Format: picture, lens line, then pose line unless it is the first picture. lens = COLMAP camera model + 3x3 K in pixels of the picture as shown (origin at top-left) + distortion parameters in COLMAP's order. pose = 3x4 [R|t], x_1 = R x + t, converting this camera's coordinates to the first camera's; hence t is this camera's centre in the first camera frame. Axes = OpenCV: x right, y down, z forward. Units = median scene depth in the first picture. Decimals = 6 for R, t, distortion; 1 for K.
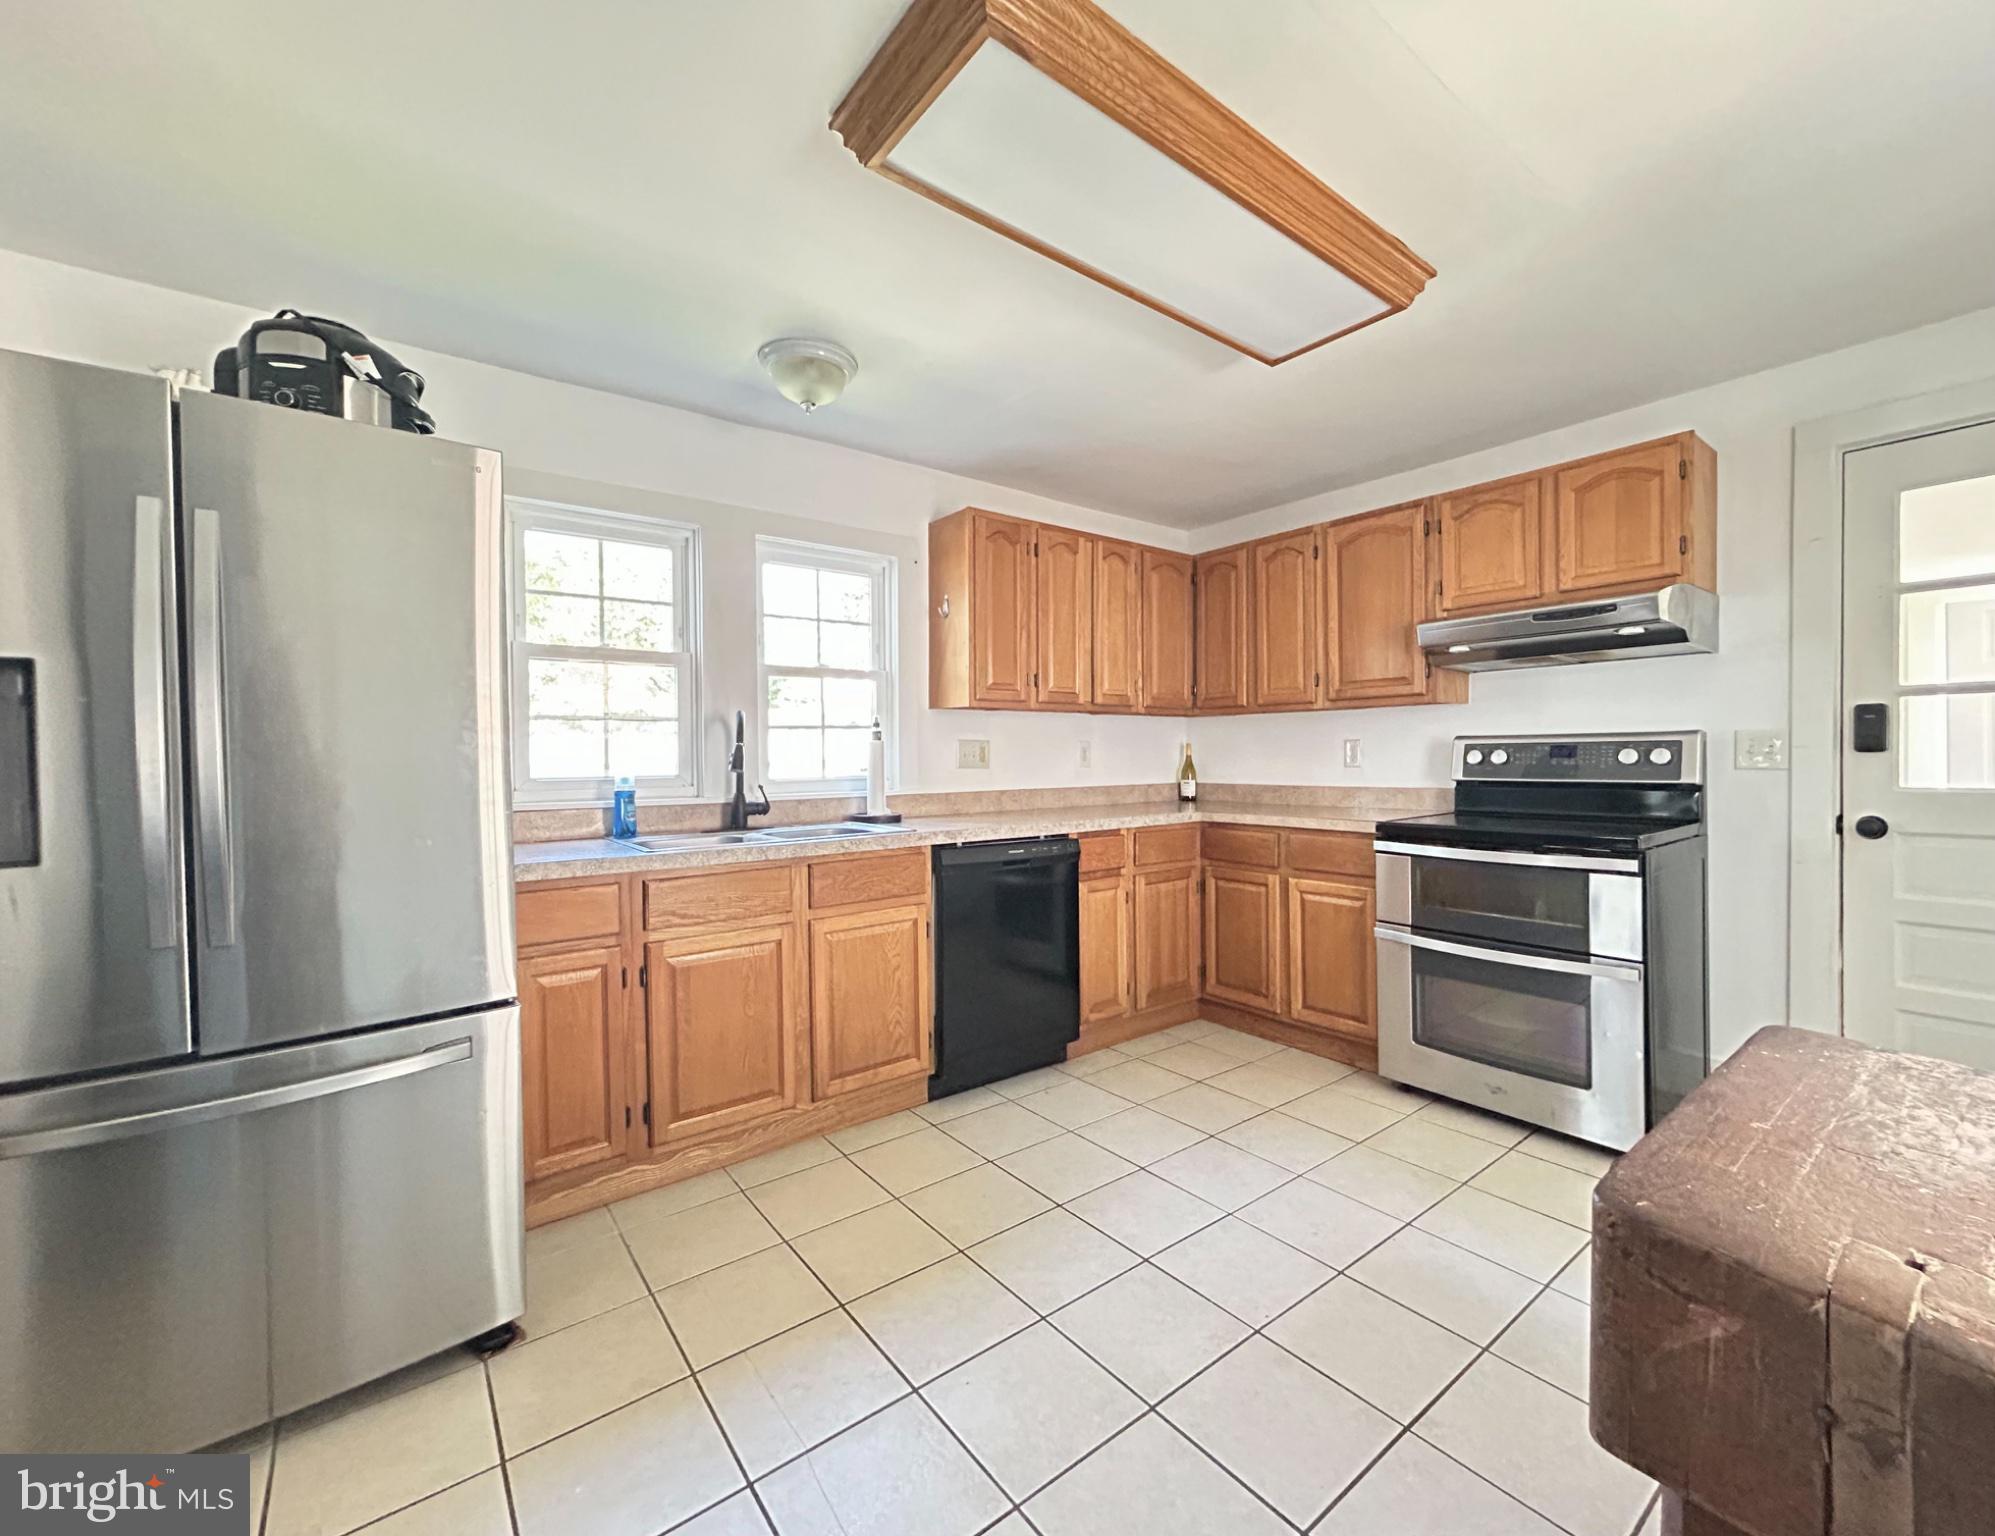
lens RADIAL K [[821.8, 0, 997.5], [0, 821.8, 768.0], [0, 0, 1]] dist [-0.001212, -0.000105]
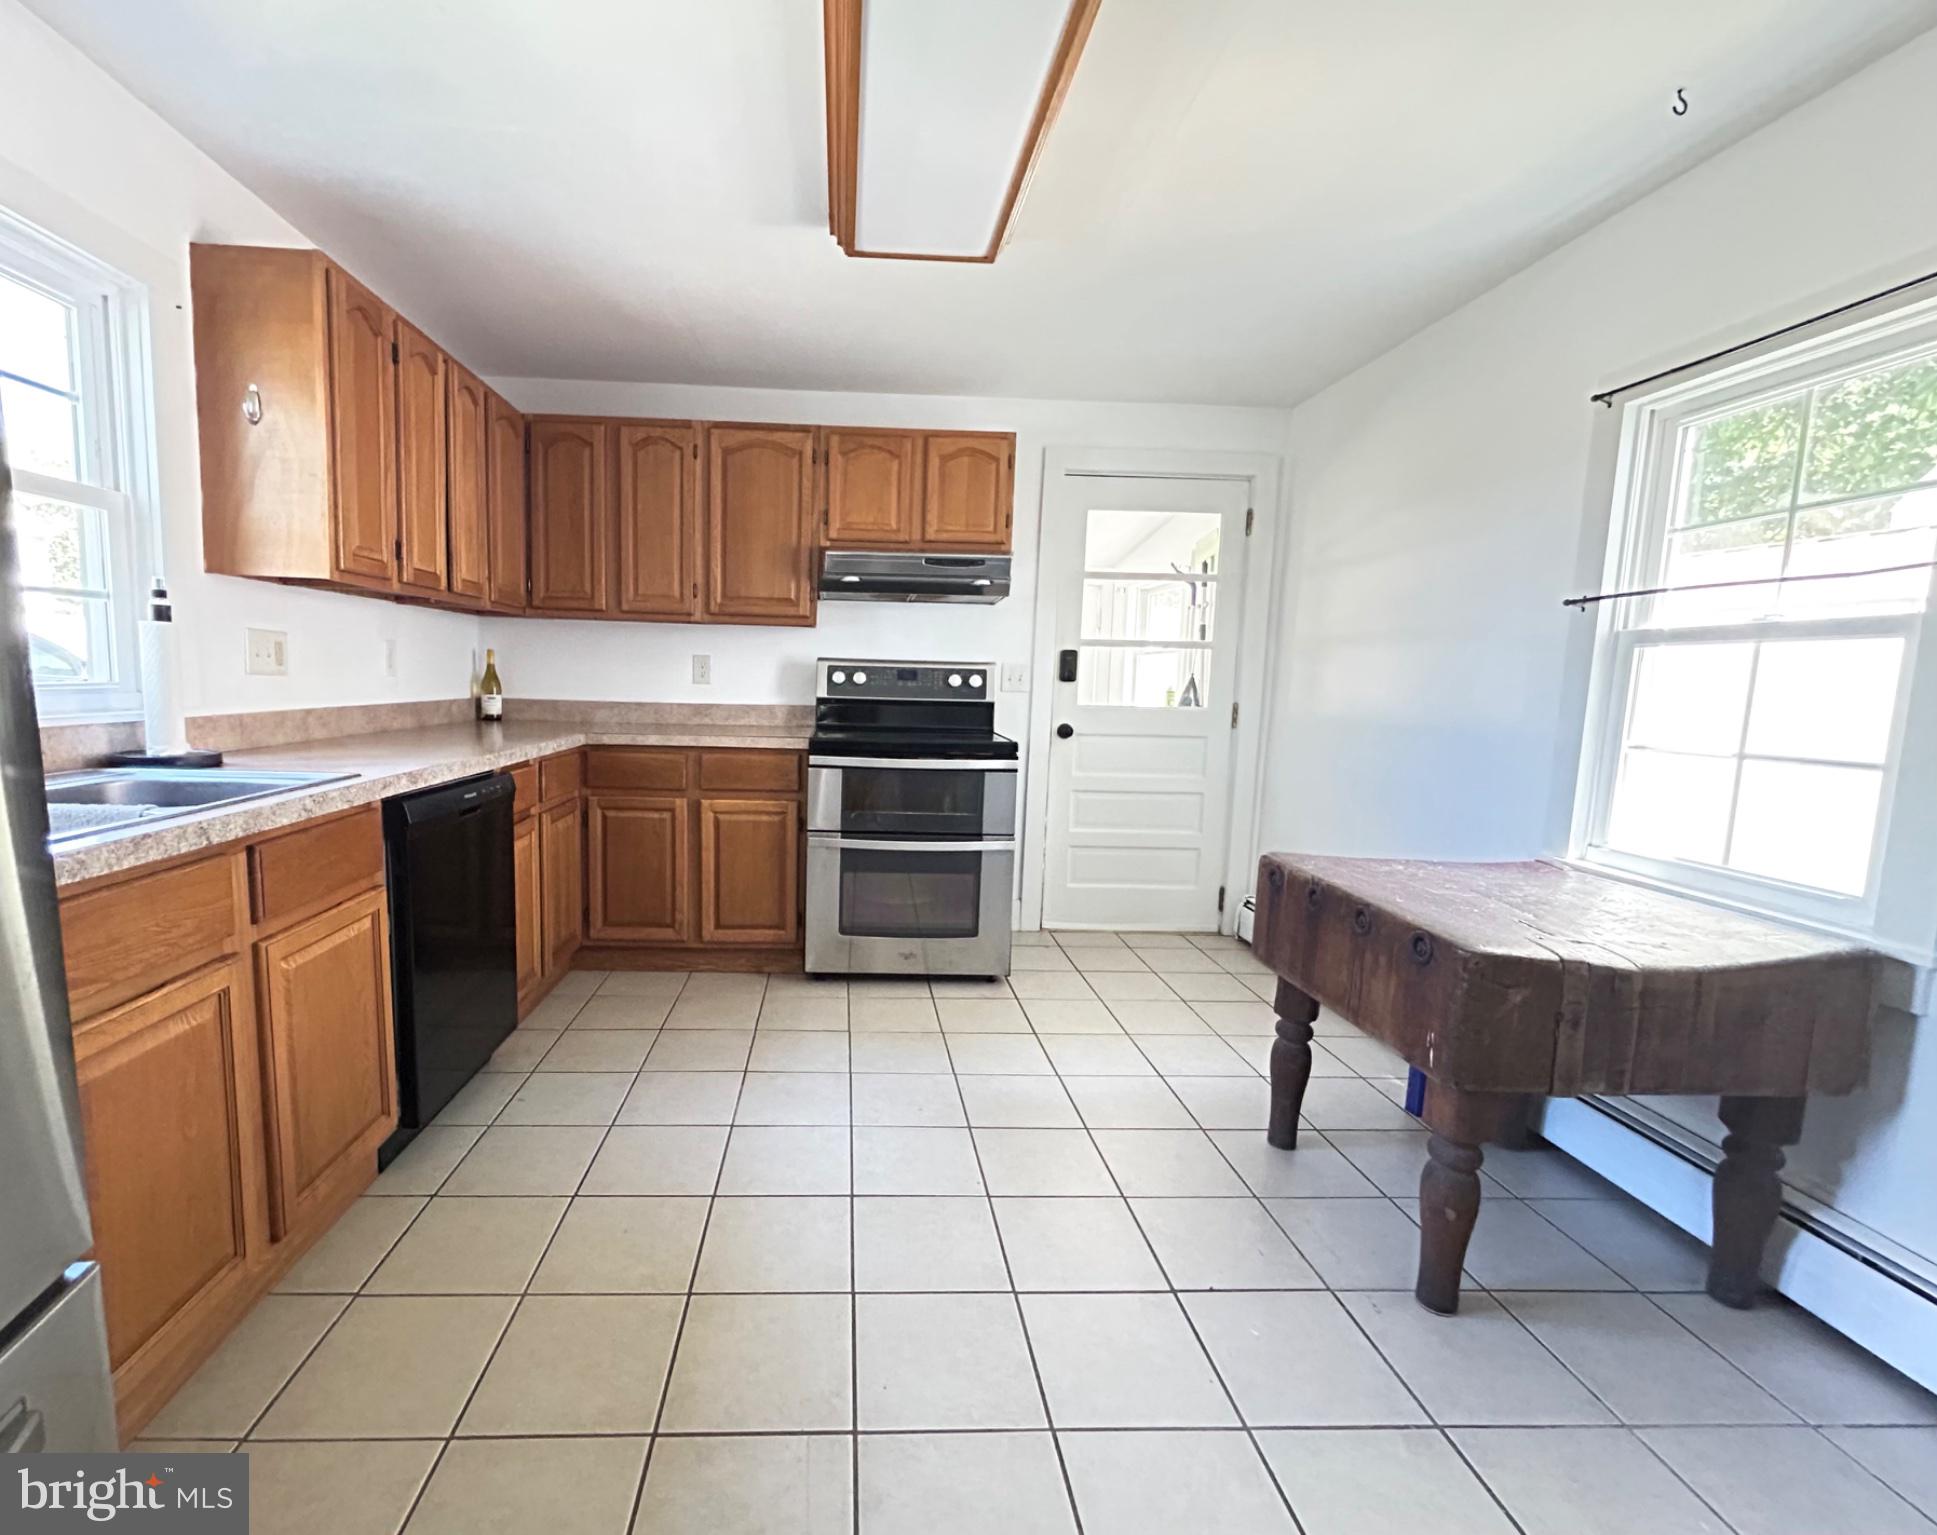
lens RADIAL K [[887.6, 0, 875.3], [0, 887.6, 785.4], [0, 0, 1]] dist [0.001481, 0.000159]
pose [[0.581748, -0.075450, 0.809862, -0.368813], [-0.020546, 0.994007, 0.107365, 0.002084], [-0.813109, -0.079099, 0.576712, 0.243828]]
